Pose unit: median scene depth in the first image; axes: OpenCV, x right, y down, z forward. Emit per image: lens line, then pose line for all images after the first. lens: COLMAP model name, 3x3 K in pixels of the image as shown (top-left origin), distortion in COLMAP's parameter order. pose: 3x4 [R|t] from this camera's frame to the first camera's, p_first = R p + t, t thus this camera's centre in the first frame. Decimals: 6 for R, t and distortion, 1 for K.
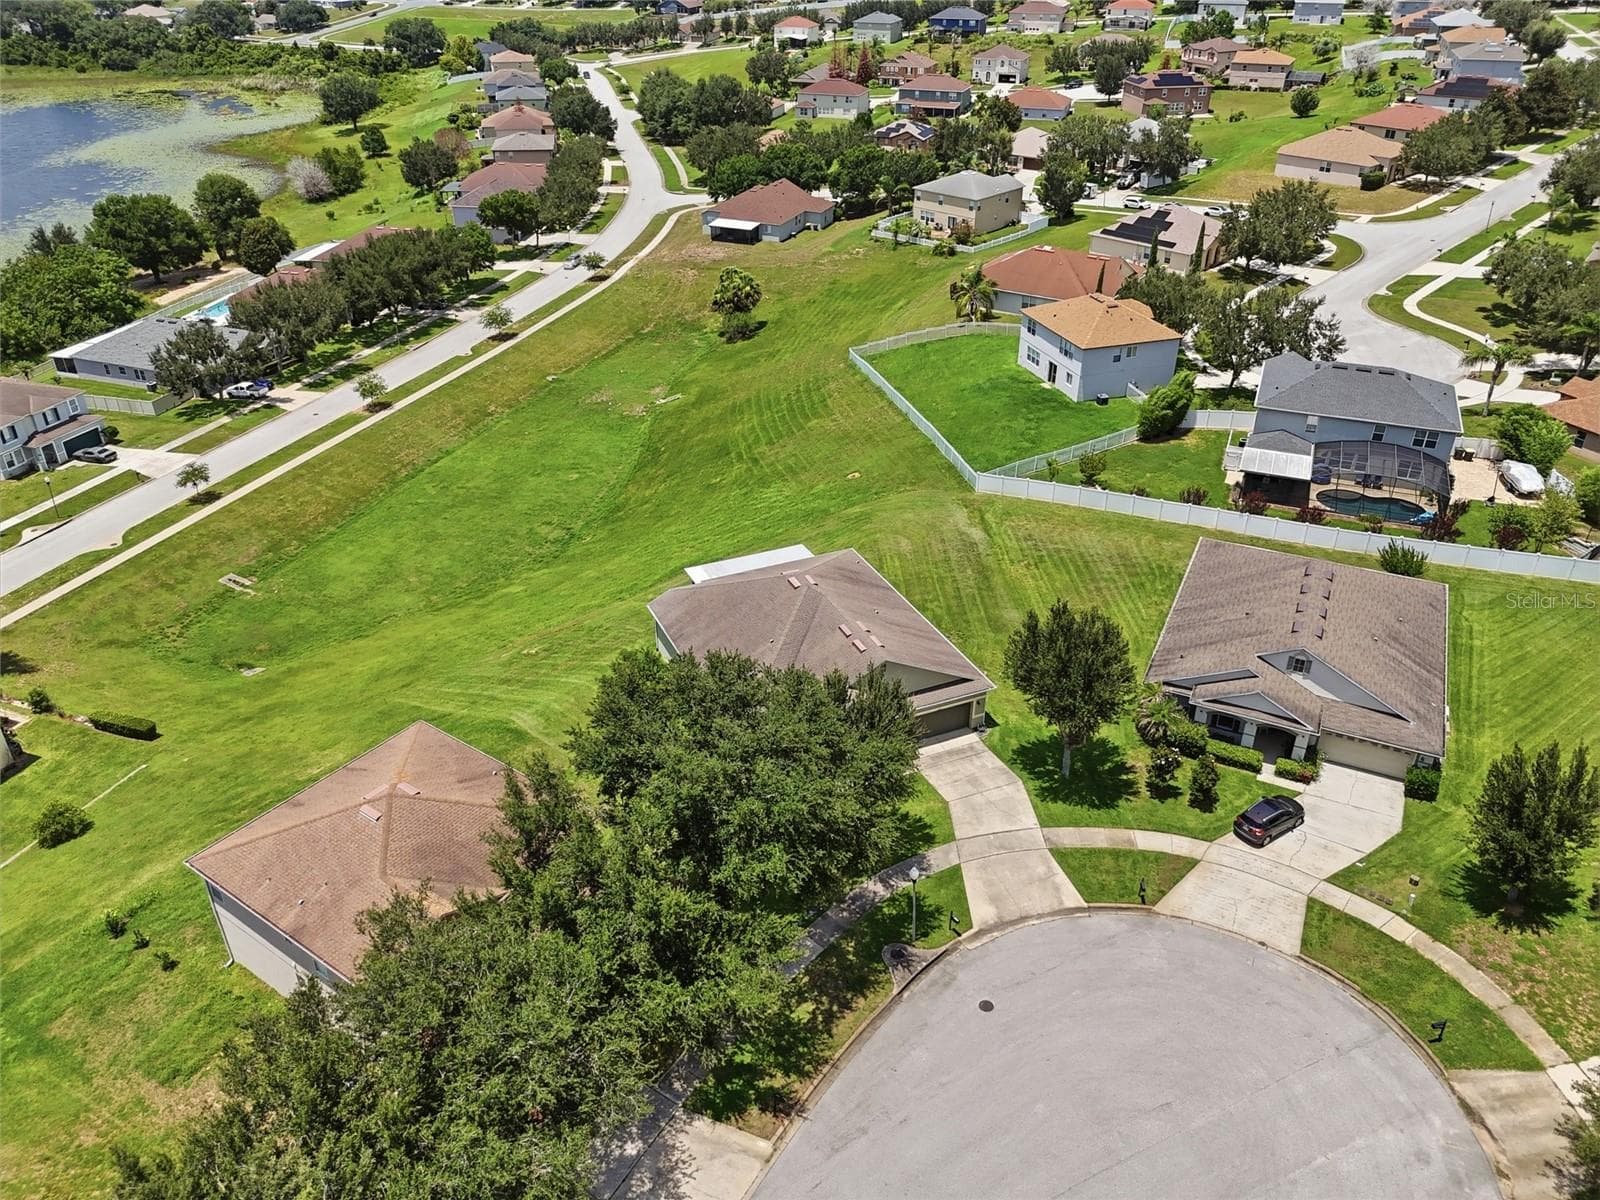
lens RADIAL K [[1180.9, 0, 804.1], [0, 1180.9, 595.2], [0, 0, 1]] dist [0.055078, -0.048563]
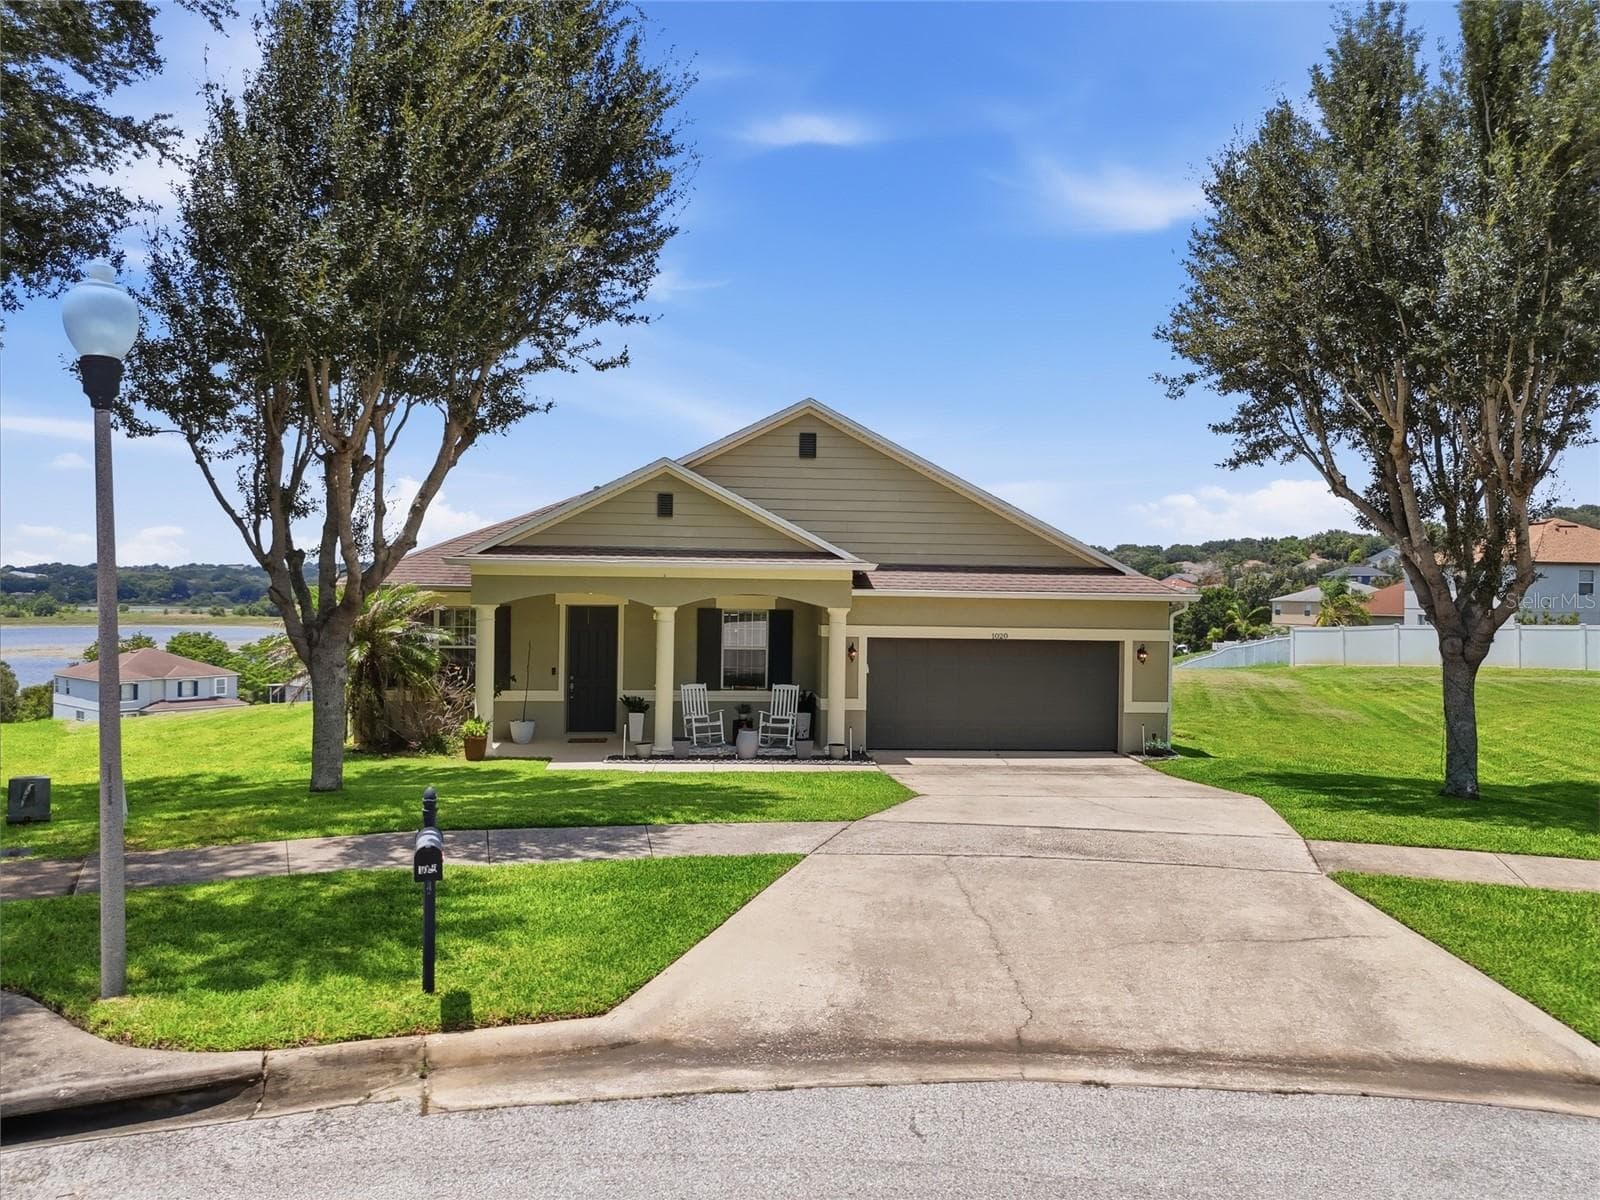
lens RADIAL K [[1180.9, 0, 805.6], [0, 1180.9, 597.5], [0, 0, 1]] dist [0.055078, -0.048563]
pose [[0.943640, 0.012322, -0.330745, 0.085731], [-0.177670, 0.861978, -0.474793, 0.124463], [0.279244, 0.506797, 0.815586, 0.365920]]
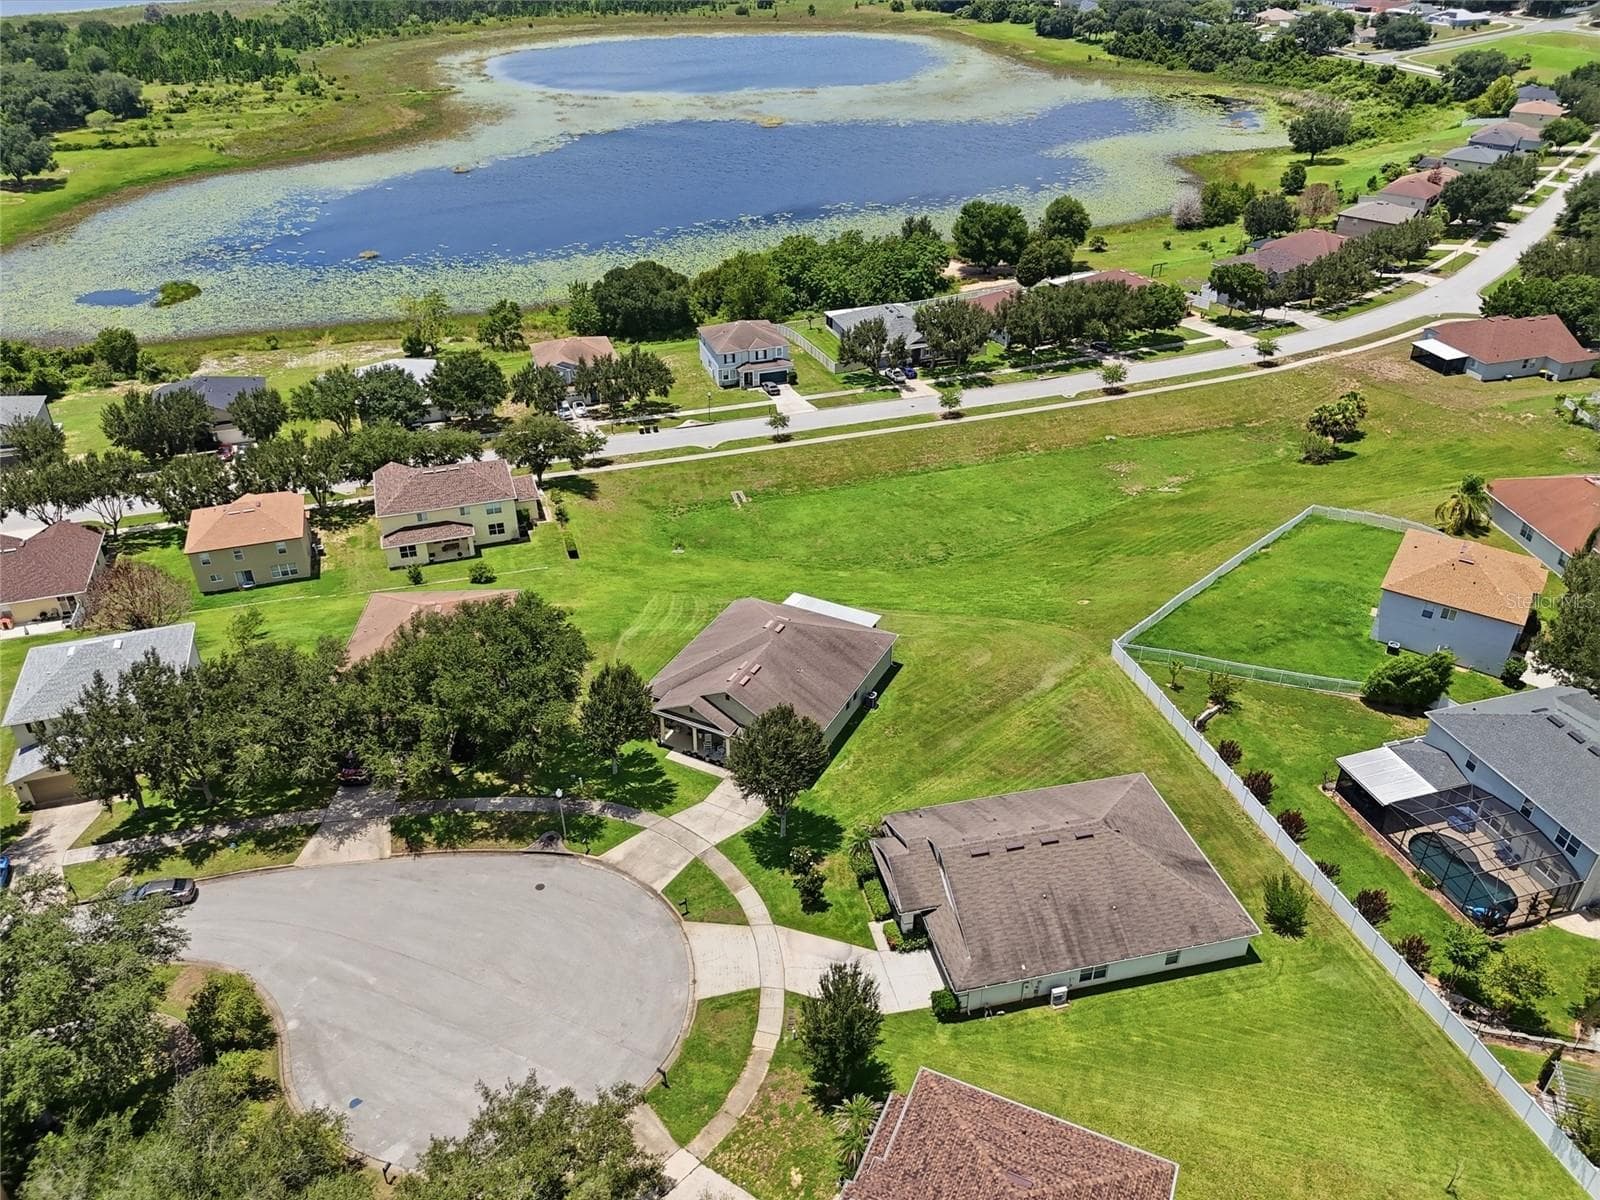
lens RADIAL K [[1180.9, 0, 802.6], [0, 1180.9, 601.6], [0, 0, 1]] dist [0.055078, -0.048563]
pose [[0.624306, 0.411244, -0.664169, 0.484745], [-0.395204, 0.899655, 0.185569, -0.161357], [0.673836, 0.146630, 0.724185, 0.019202]]
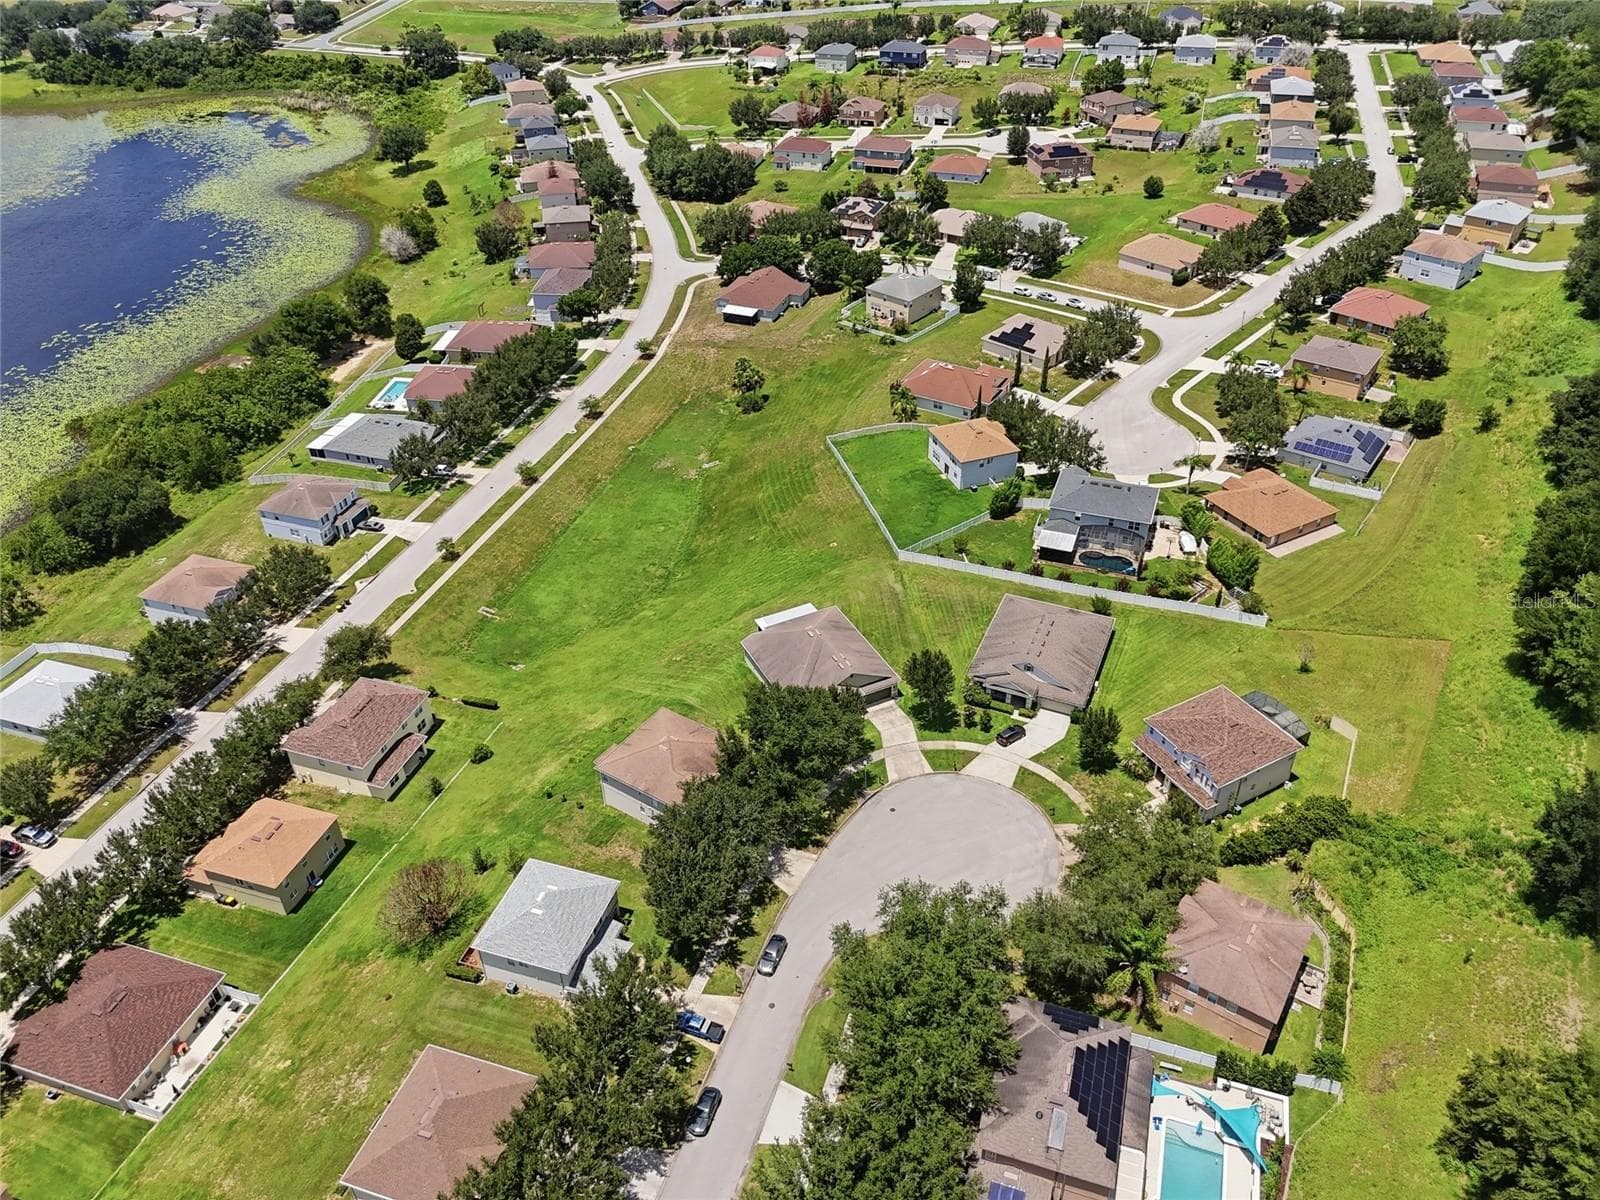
lens RADIAL K [[1180.9, 0, 804.6], [0, 1180.9, 592.5], [0, 0, 1]] dist [0.055078, -0.048563]
pose [[0.999233, -0.032299, 0.022130, -0.035163], [0.030100, 0.995178, 0.093350, -0.156914], [-0.025038, -0.092612, 0.995387, -0.632189]]
